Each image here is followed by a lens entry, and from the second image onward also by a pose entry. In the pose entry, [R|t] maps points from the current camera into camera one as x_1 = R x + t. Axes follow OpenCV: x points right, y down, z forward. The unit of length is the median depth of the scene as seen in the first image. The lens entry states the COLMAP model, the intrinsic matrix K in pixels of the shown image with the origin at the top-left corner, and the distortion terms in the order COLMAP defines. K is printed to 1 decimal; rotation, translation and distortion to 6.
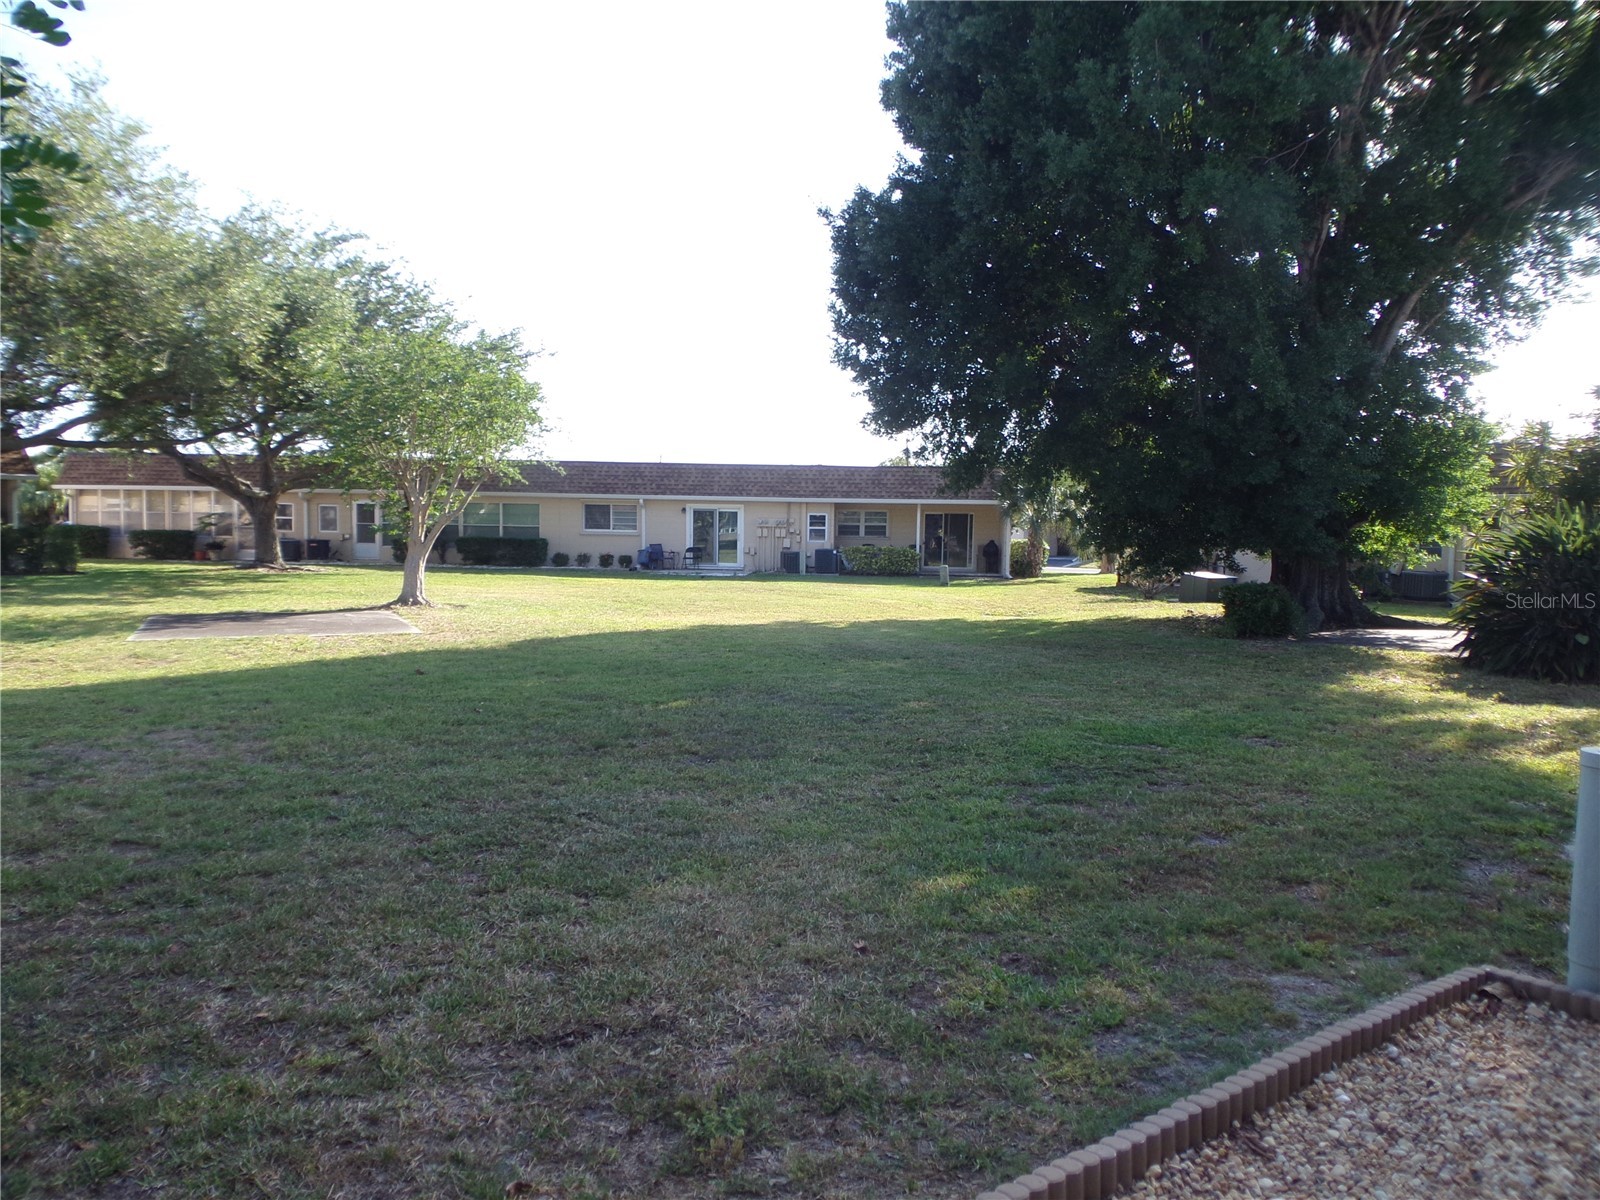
lens RADIAL K [[1114.0, 0, 812.3], [0, 1114.0, 596.5], [0, 0, 1]] dist [0.122353, -0.185142]
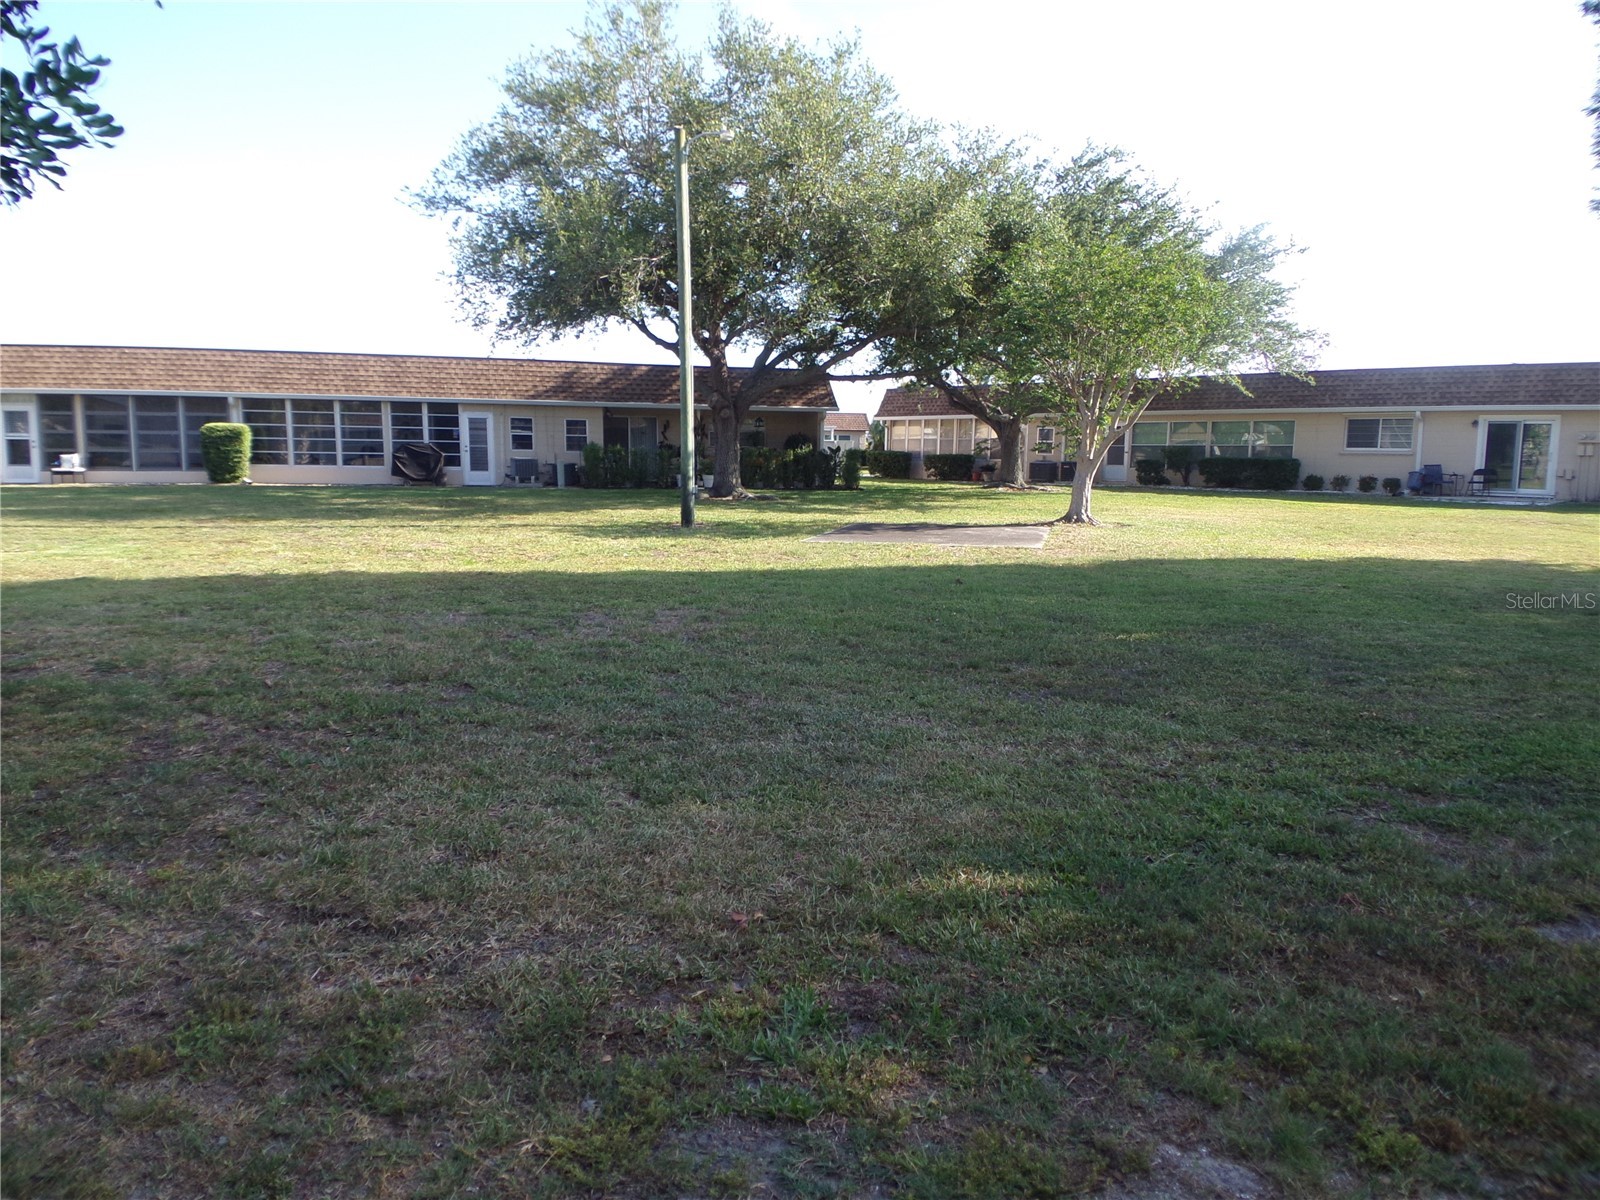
lens RADIAL K [[1116.5, 0, 808.4], [0, 1116.5, 600.1], [0, 0, 1]] dist [0.103958, -0.158779]
pose [[0.758364, 0.079414, -0.646975, 0.119396], [-0.036128, 0.996146, 0.079925, 0.005242], [0.650829, -0.037238, 0.758311, 0.093242]]
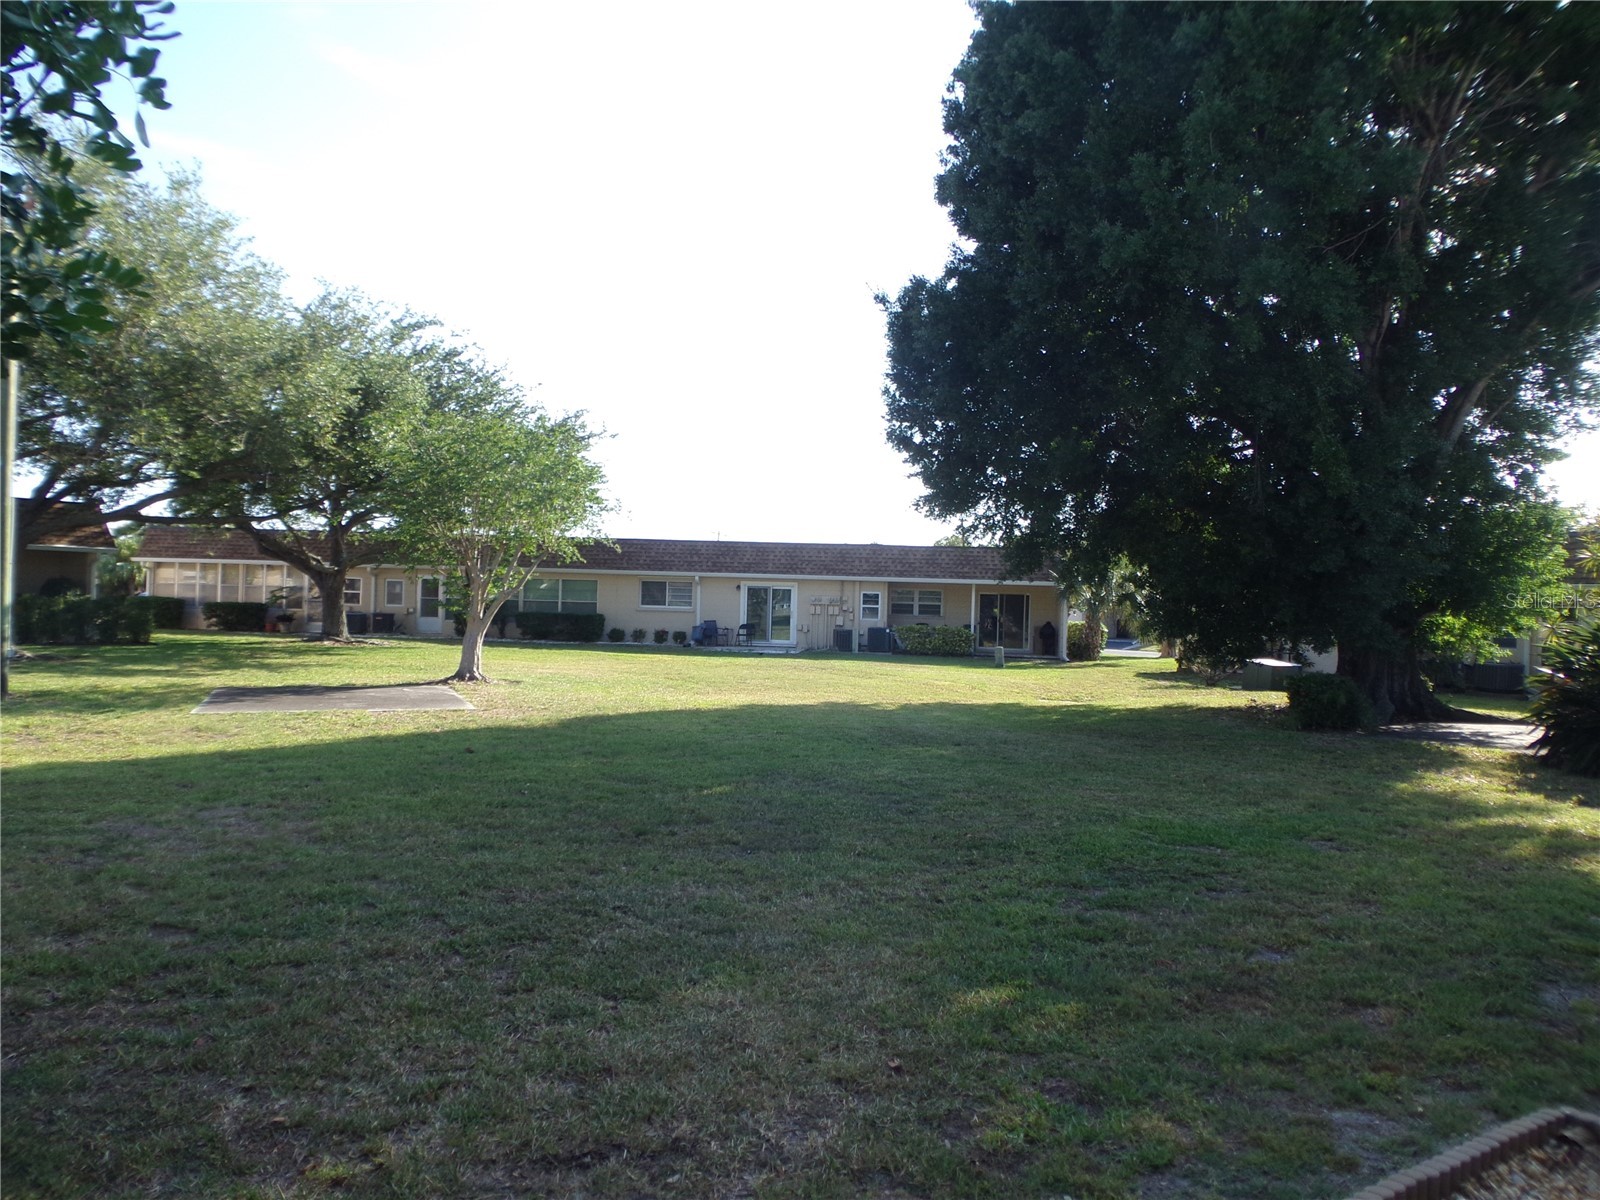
lens RADIAL K [[1116.5, 0, 808.4], [0, 1116.5, 600.1], [0, 0, 1]] dist [0.103958, -0.158779]
pose [[0.998495, 0.012234, -0.053462, 0.003393], [-0.015679, 0.997795, -0.064495, -0.004045], [0.052555, 0.065236, 0.996485, 0.003594]]
